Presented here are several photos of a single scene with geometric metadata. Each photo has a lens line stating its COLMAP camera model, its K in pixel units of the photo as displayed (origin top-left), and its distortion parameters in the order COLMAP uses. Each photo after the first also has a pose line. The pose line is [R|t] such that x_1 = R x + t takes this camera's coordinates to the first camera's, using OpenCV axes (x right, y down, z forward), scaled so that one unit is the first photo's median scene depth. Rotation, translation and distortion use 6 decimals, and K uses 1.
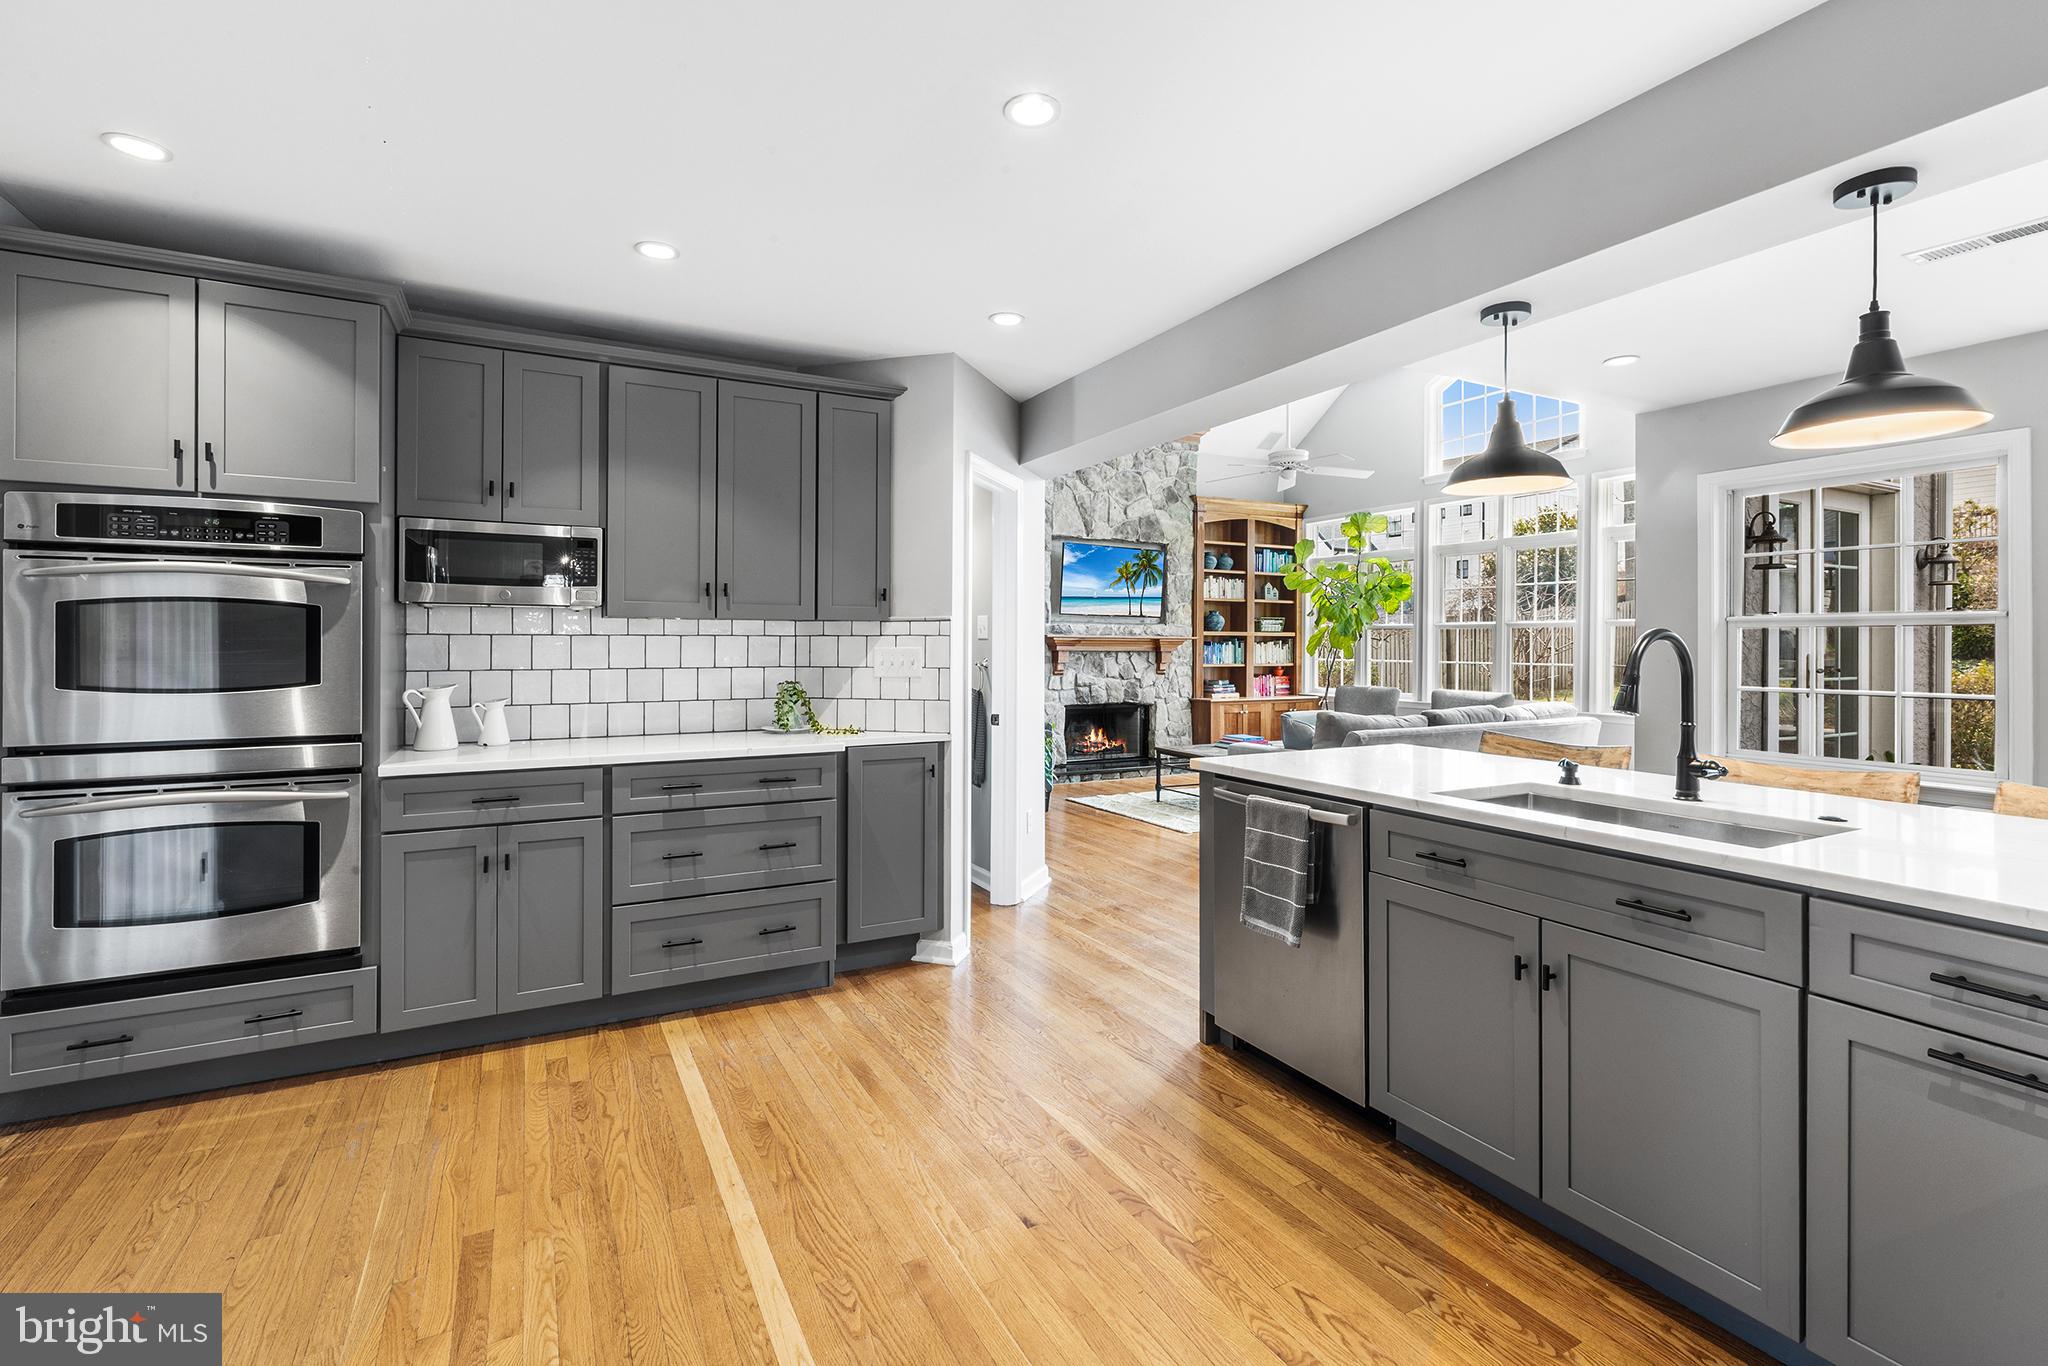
lens RADIAL K [[936.9, 0, 1015.5], [0, 936.9, 646.3], [0, 0, 1]] dist [0.005806, 0.000420]
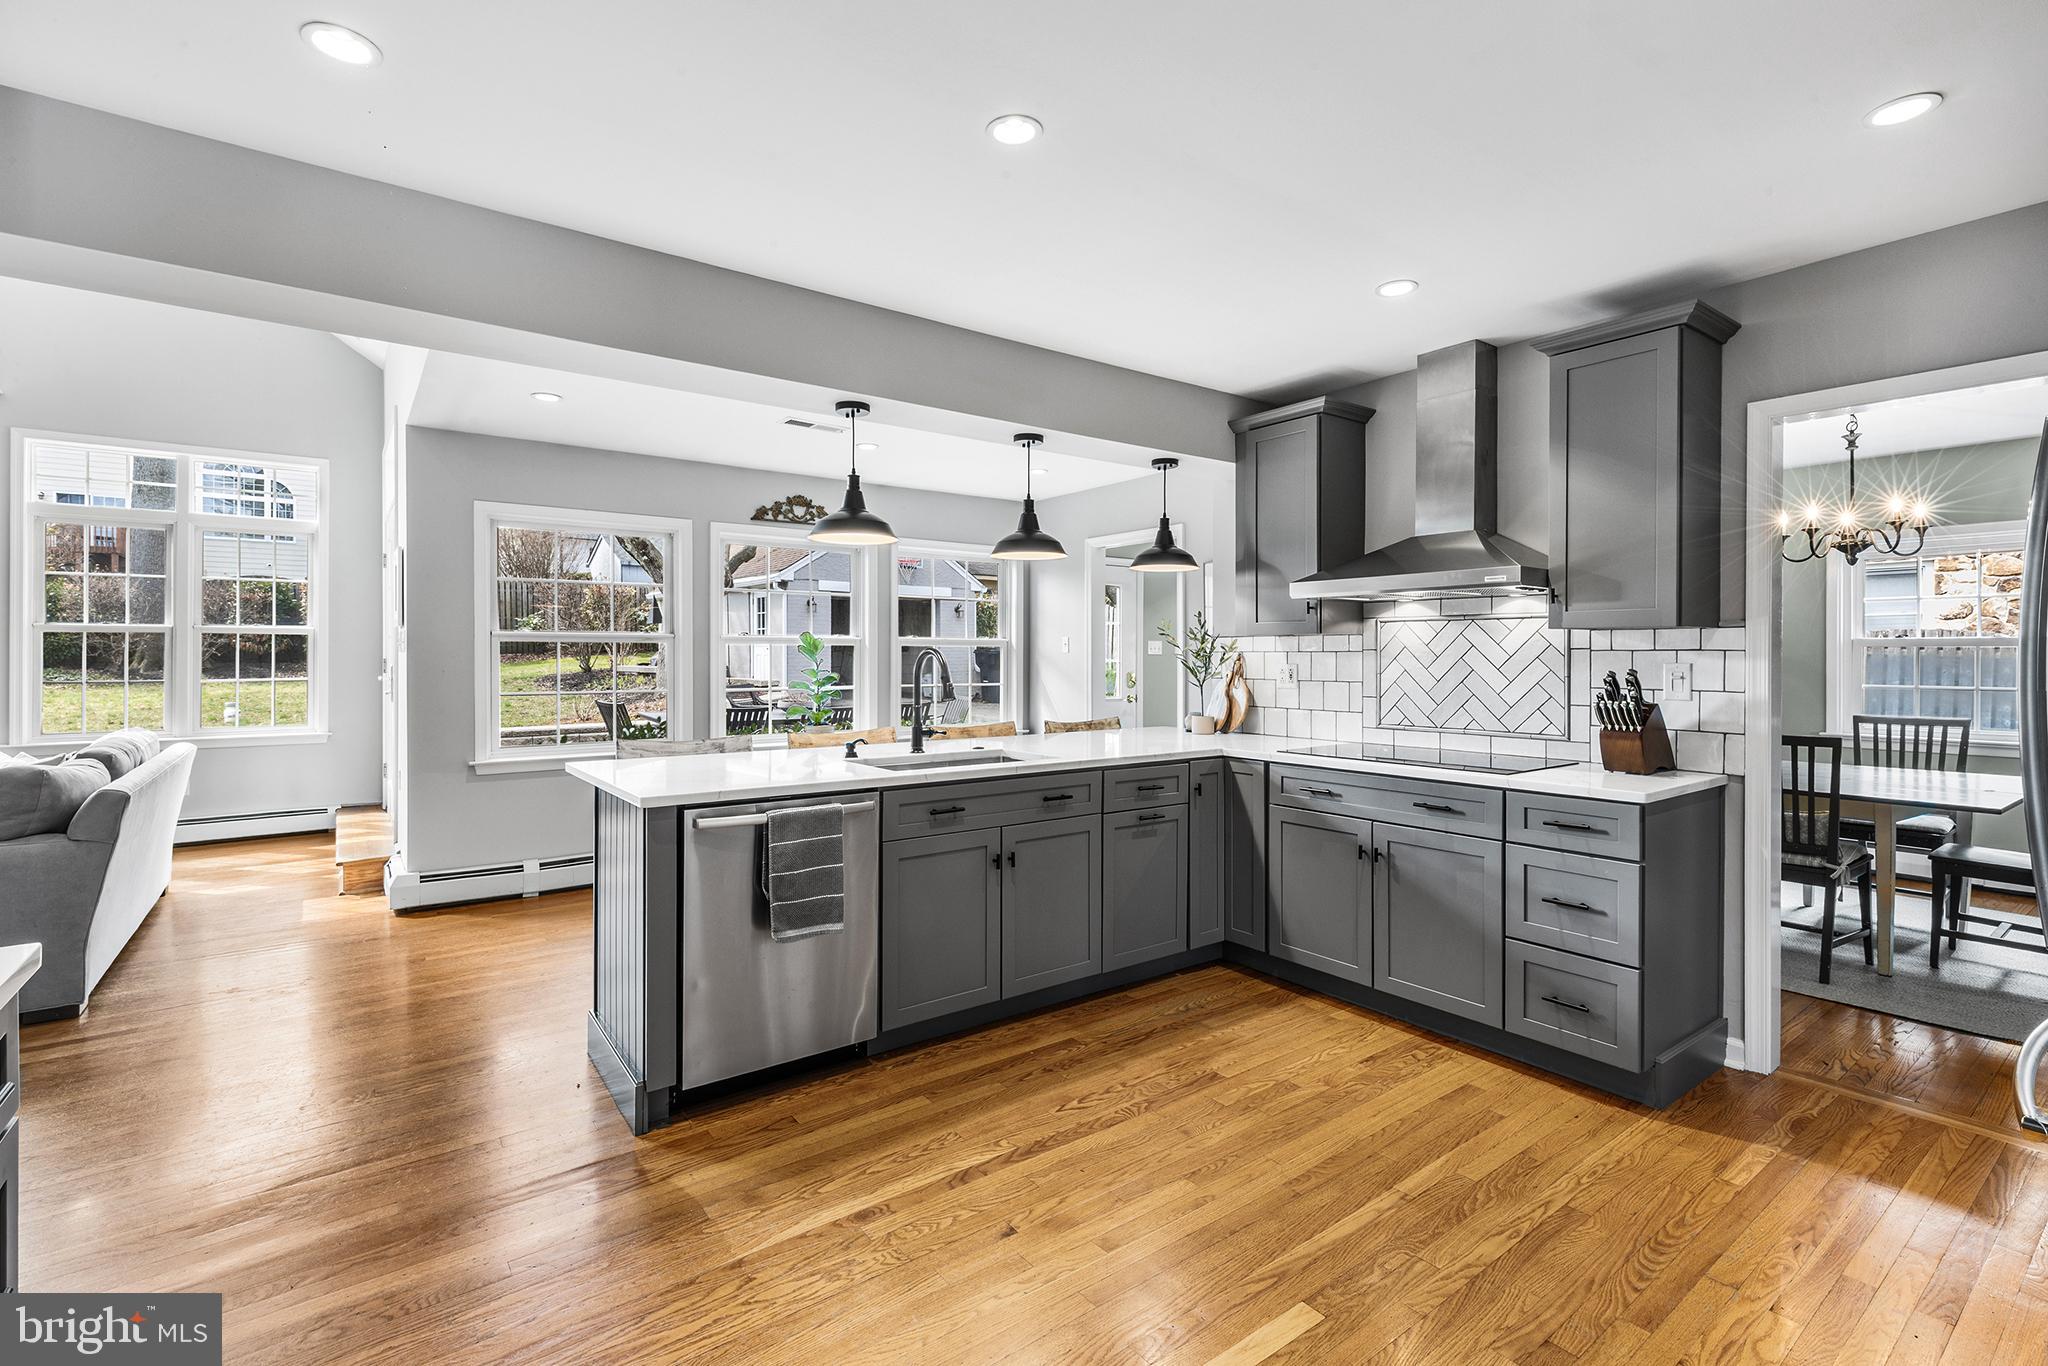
lens RADIAL K [[936.9, 0, 1031.5], [0, 936.9, 662.4], [0, 0, 1]] dist [0.005806, 0.000420]
pose [[-0.164757, -0.010740, 0.986276, -0.770564], [0.000326, 0.999940, 0.010943, -0.009118], [-0.986334, 0.002124, -0.164743, 0.896501]]
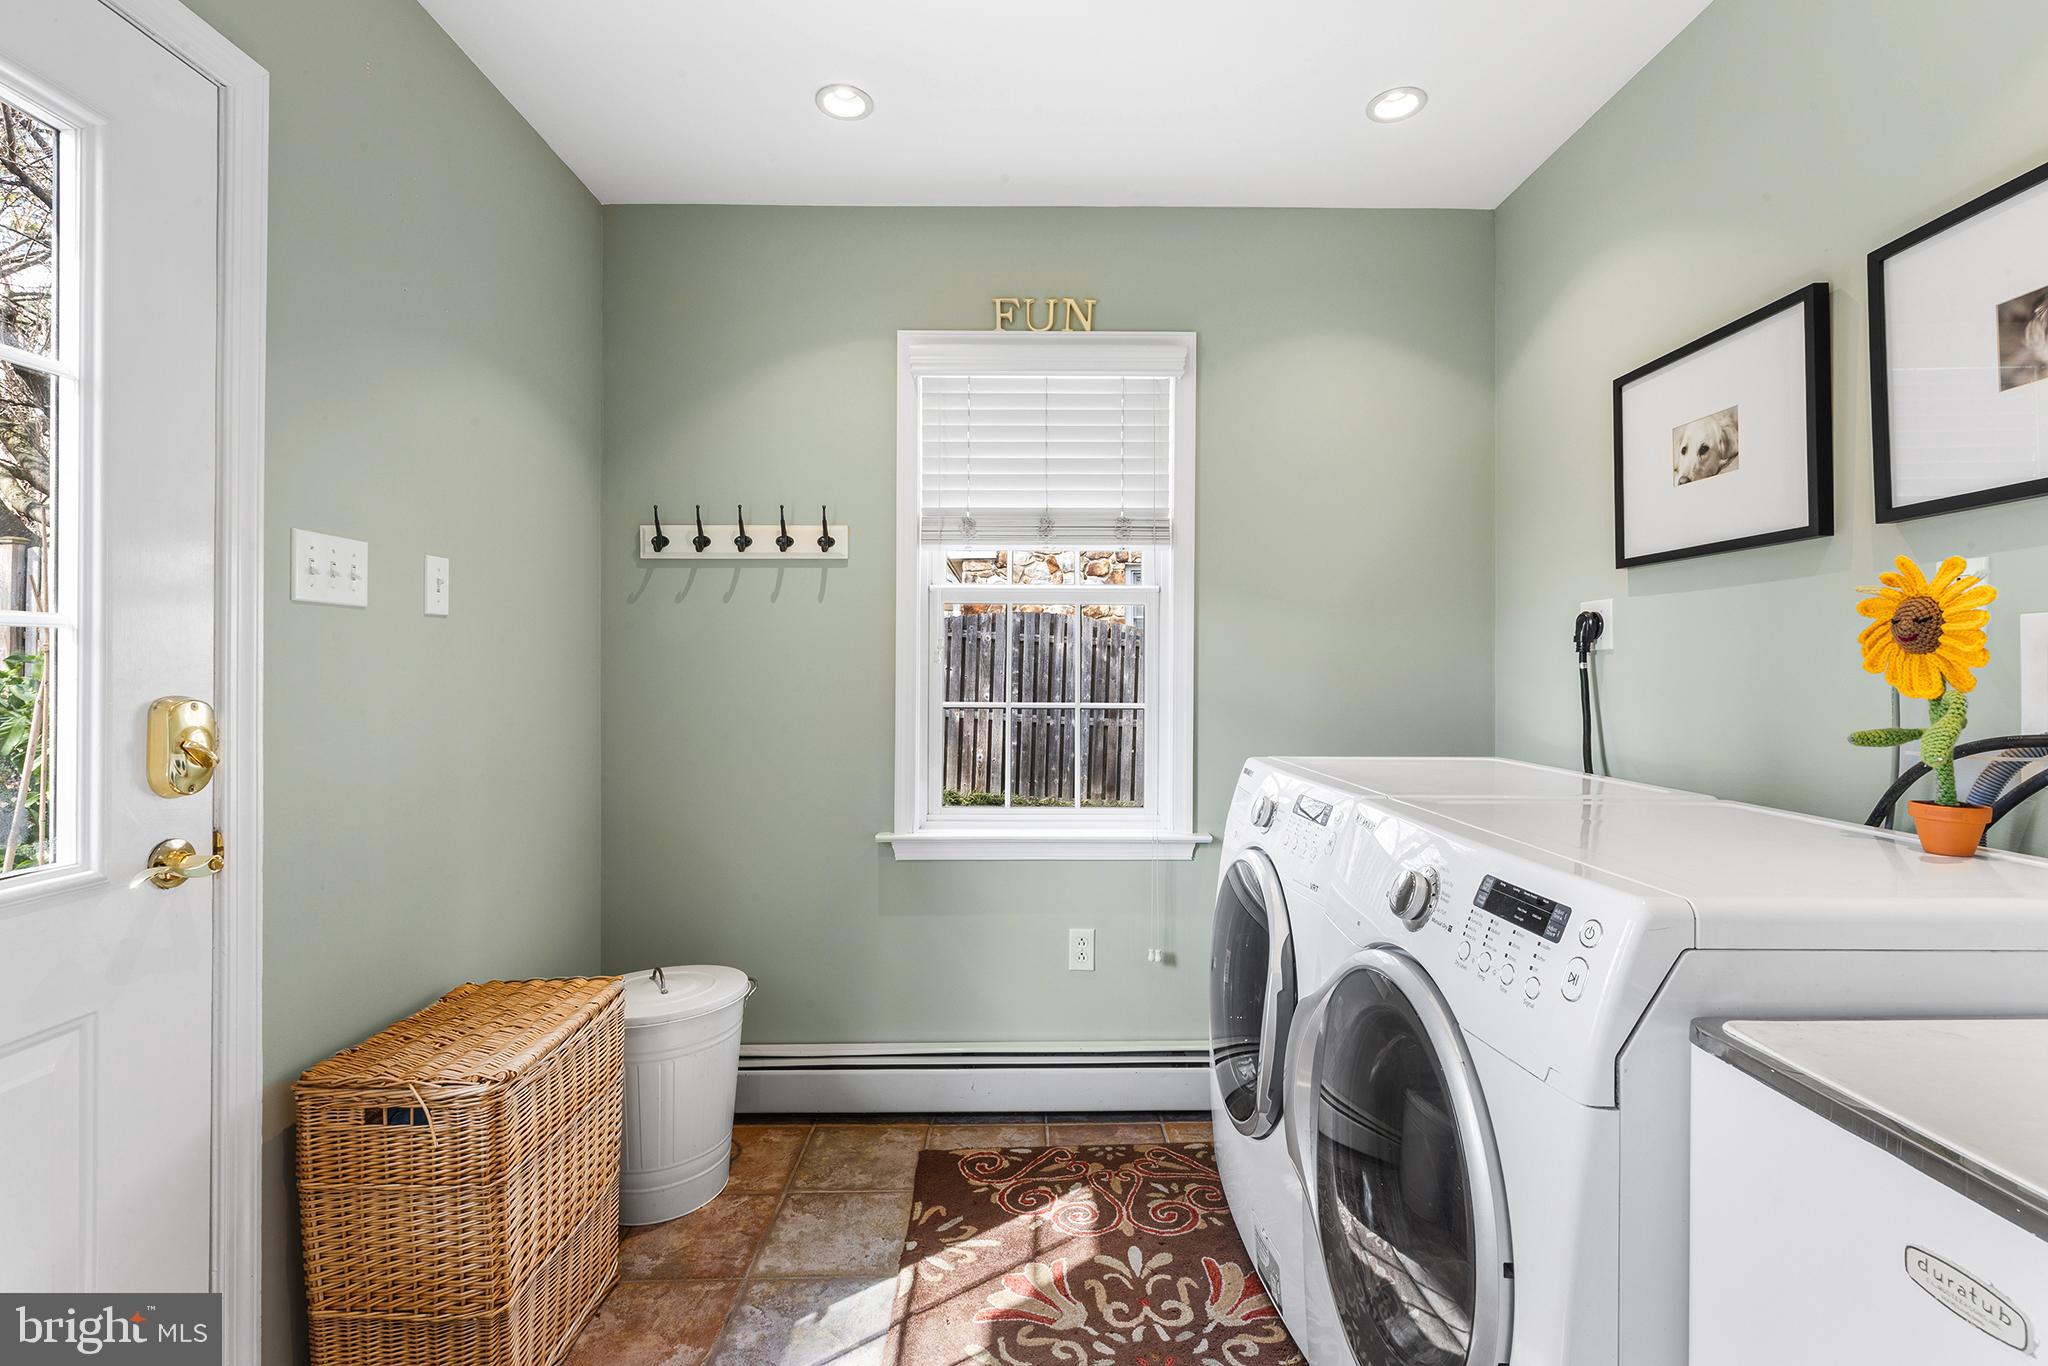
lens RADIAL K [[936.9, 0, 1024.2], [0, 936.9, 669.9], [0, 0, 1]] dist [0.005806, 0.000420]
pose [[-0.893164, -0.008552, 0.449650, 1.378938], [-0.007529, 0.999963, 0.004064, 0.031607], [-0.449668, 0.000244, -0.893196, 0.363658]]
